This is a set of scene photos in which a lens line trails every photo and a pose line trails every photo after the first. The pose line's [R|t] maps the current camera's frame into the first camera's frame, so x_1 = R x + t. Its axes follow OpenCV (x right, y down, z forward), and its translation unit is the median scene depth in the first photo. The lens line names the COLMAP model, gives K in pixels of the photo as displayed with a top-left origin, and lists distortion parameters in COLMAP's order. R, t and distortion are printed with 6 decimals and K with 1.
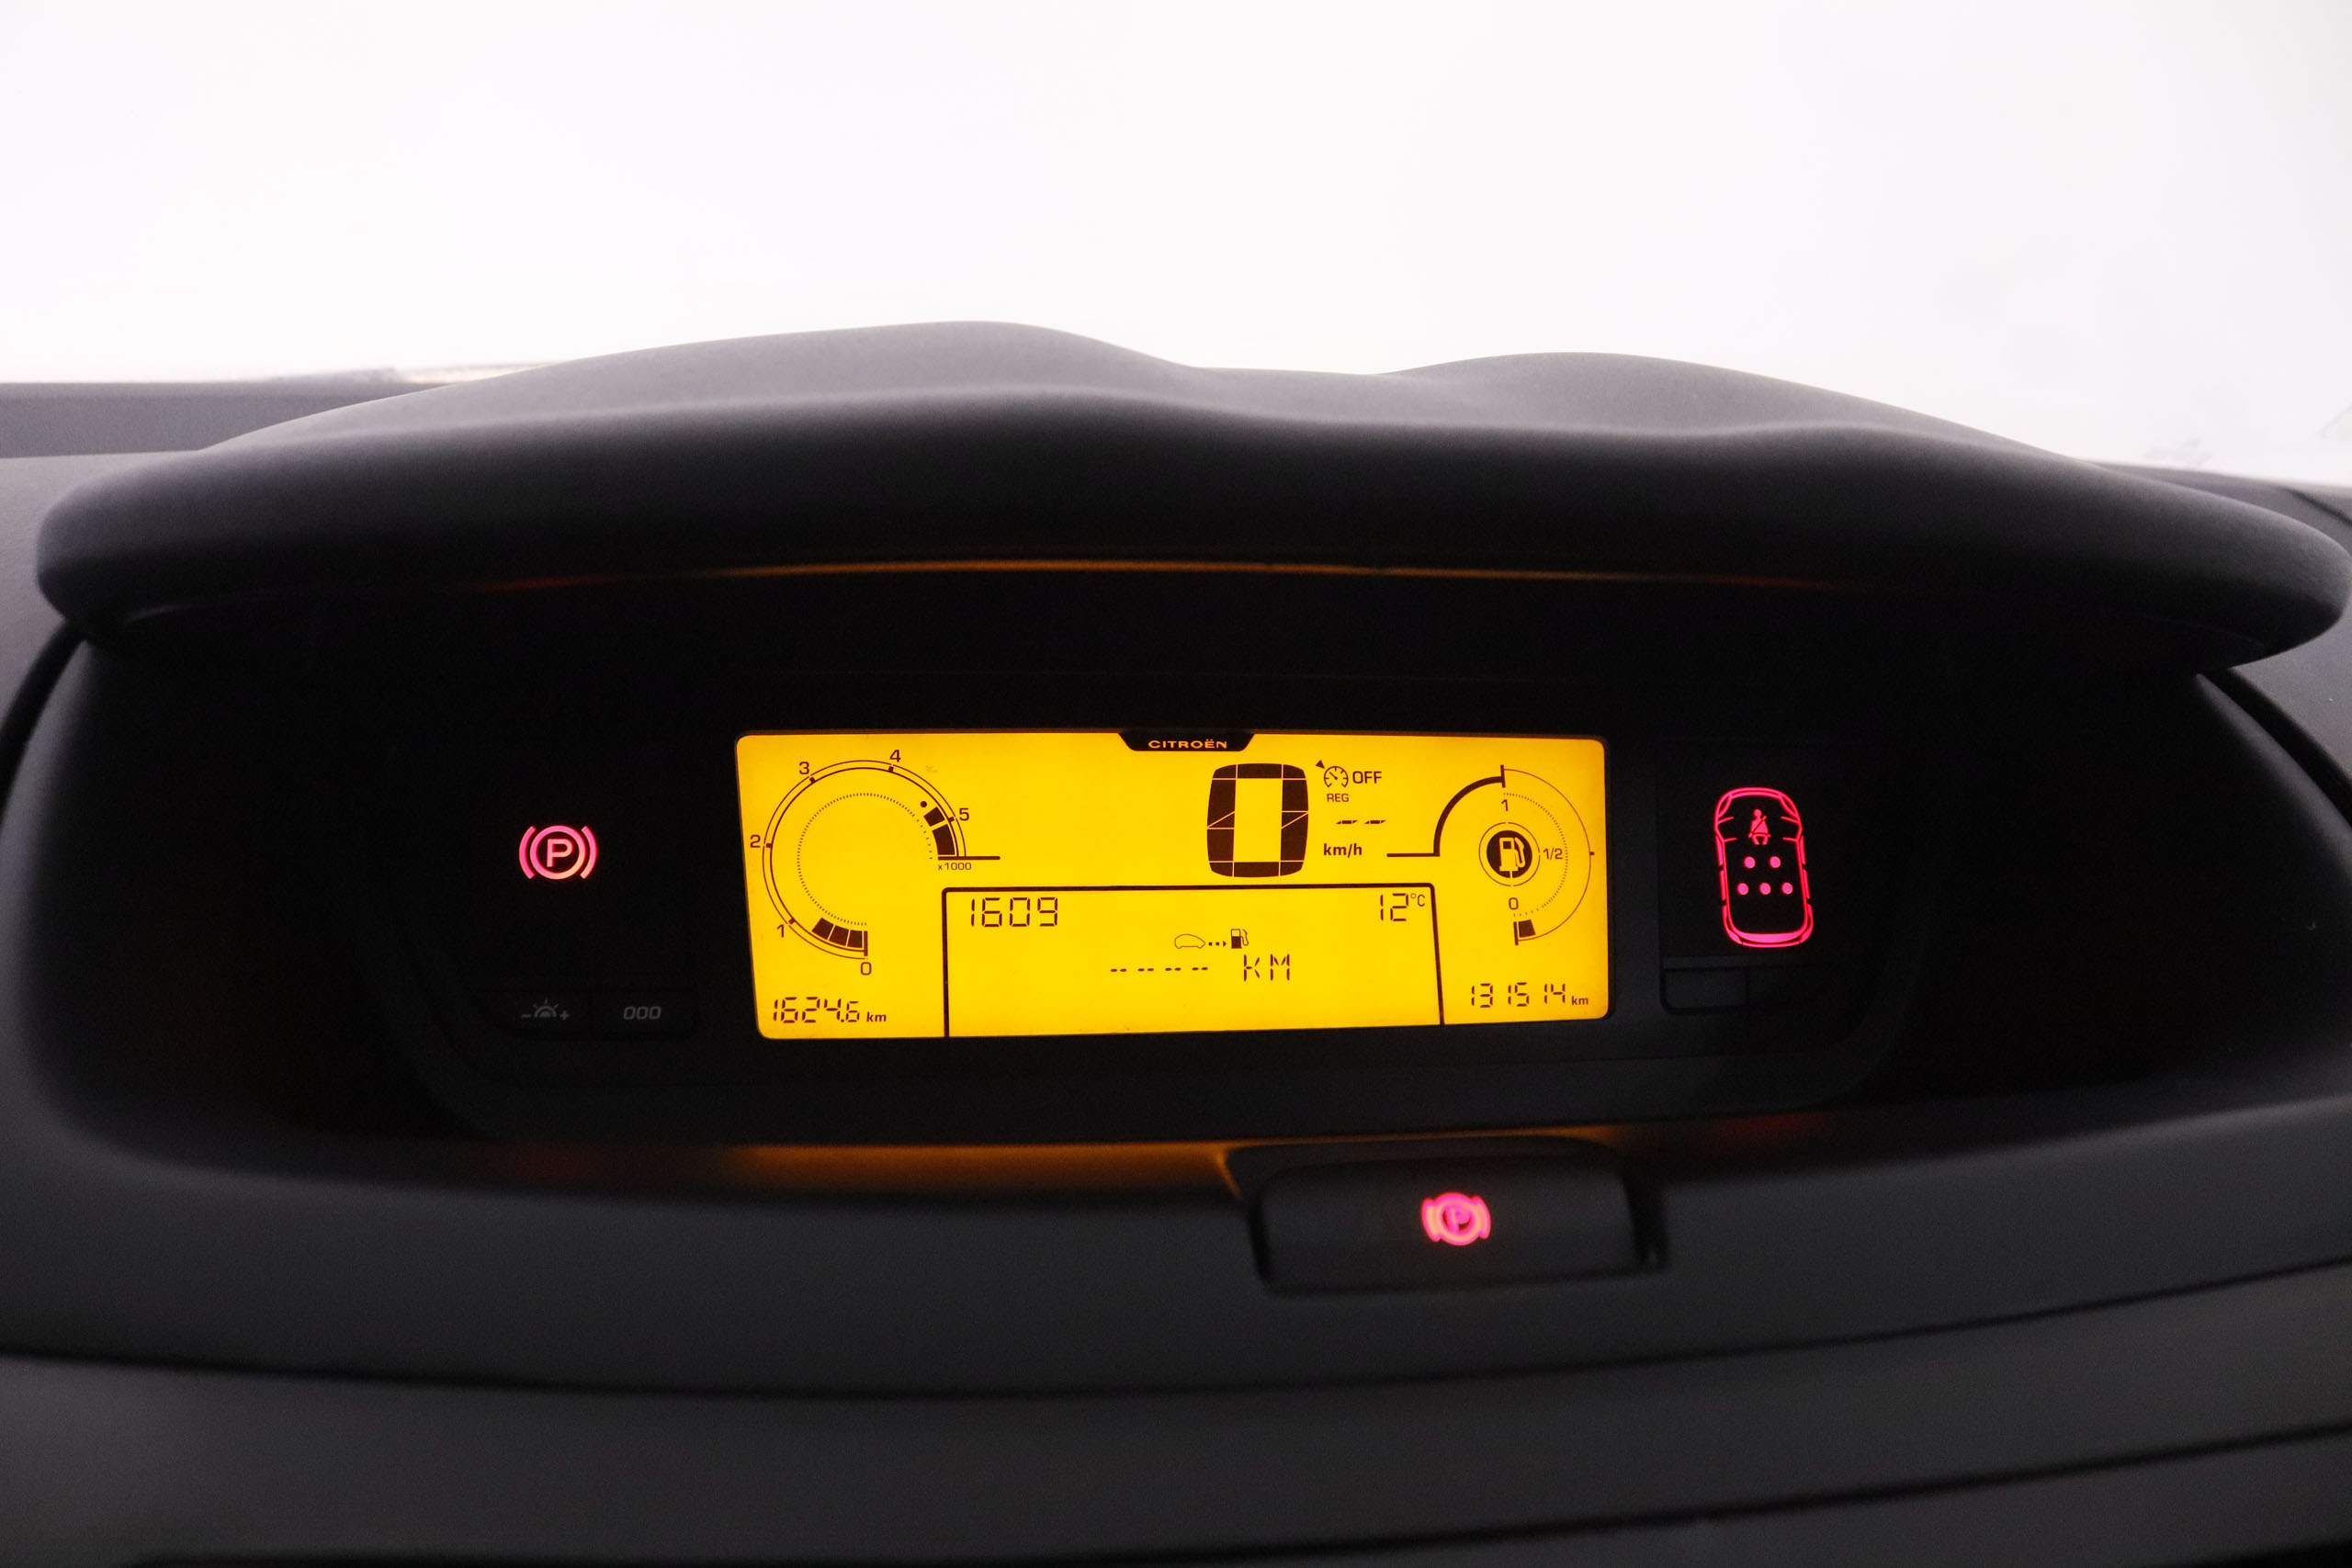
lens RADIAL K [[1917.3, 0, 1141.6], [0, 1917.3, 797.0], [0, 0, 1]] dist [-0.184610, 0.148656]
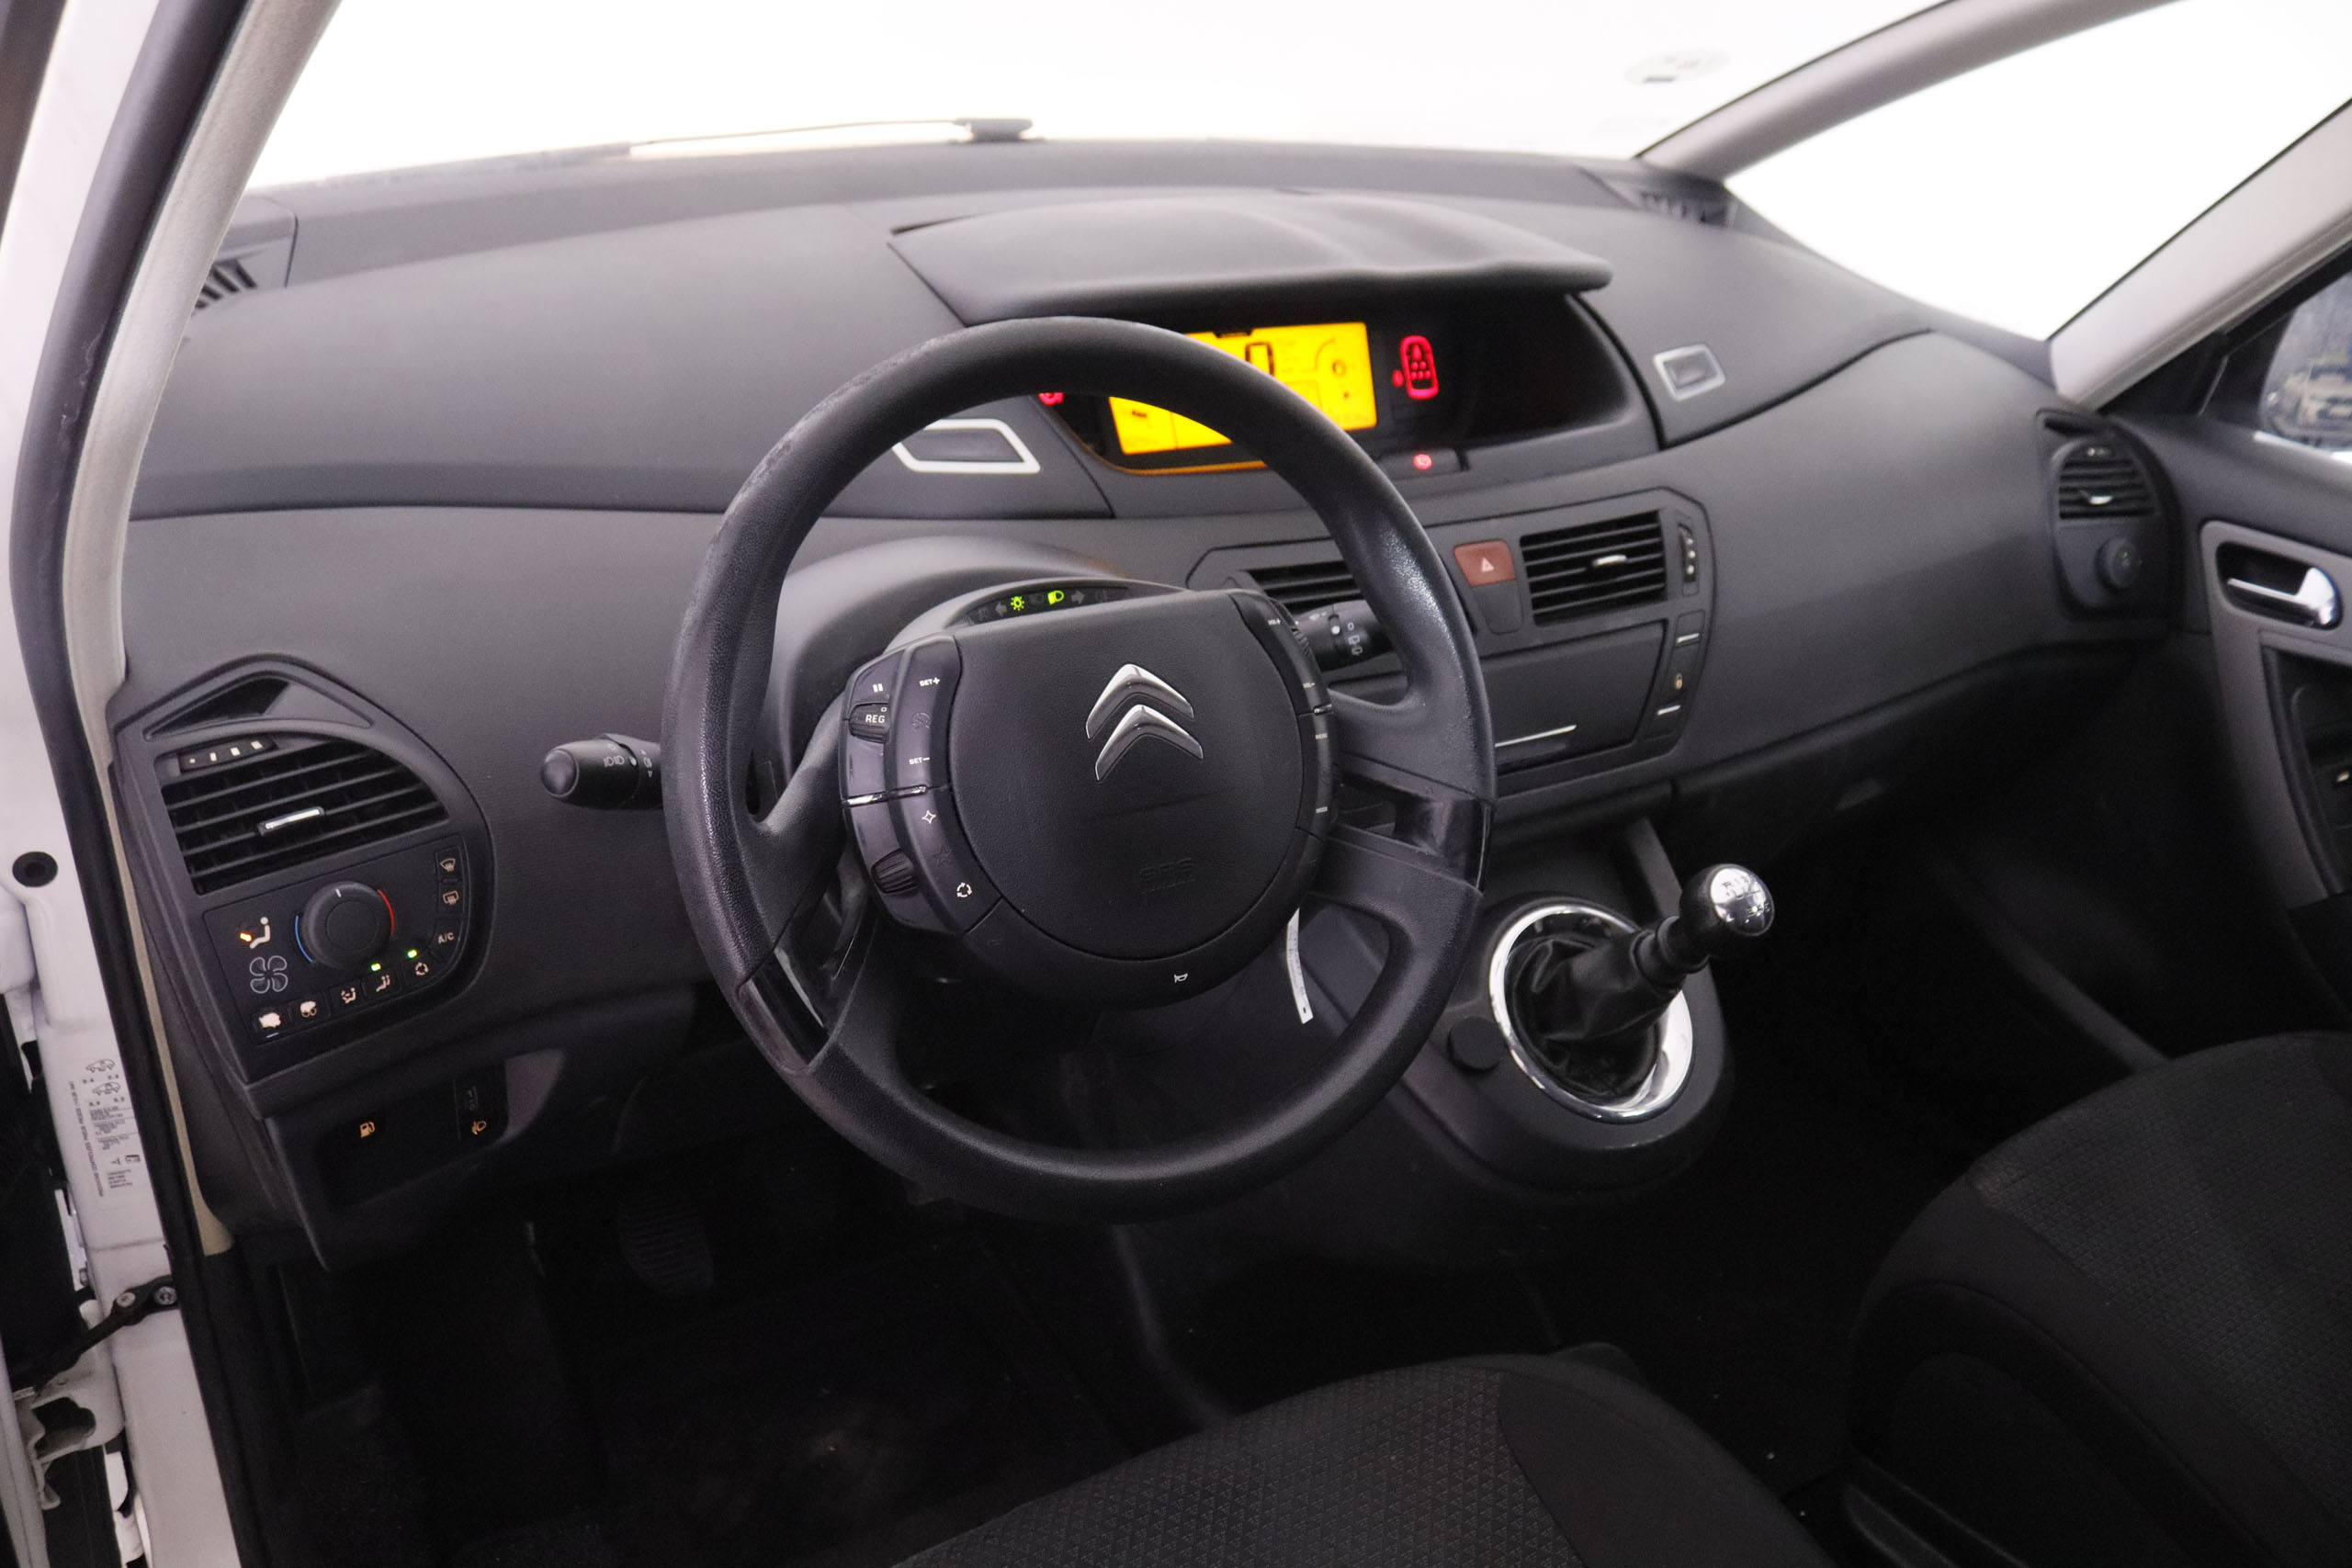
lens RADIAL K [[1917.3, 0, 1141.6], [0, 1917.3, 797.0], [0, 0, 1]] dist [-0.184610, 0.148656]
pose [[0.933330, -0.149728, 0.326307, -1.087200], [0.064549, 0.964057, 0.257735, -0.099682], [-0.353168, -0.219489, 0.909449, -1.571479]]
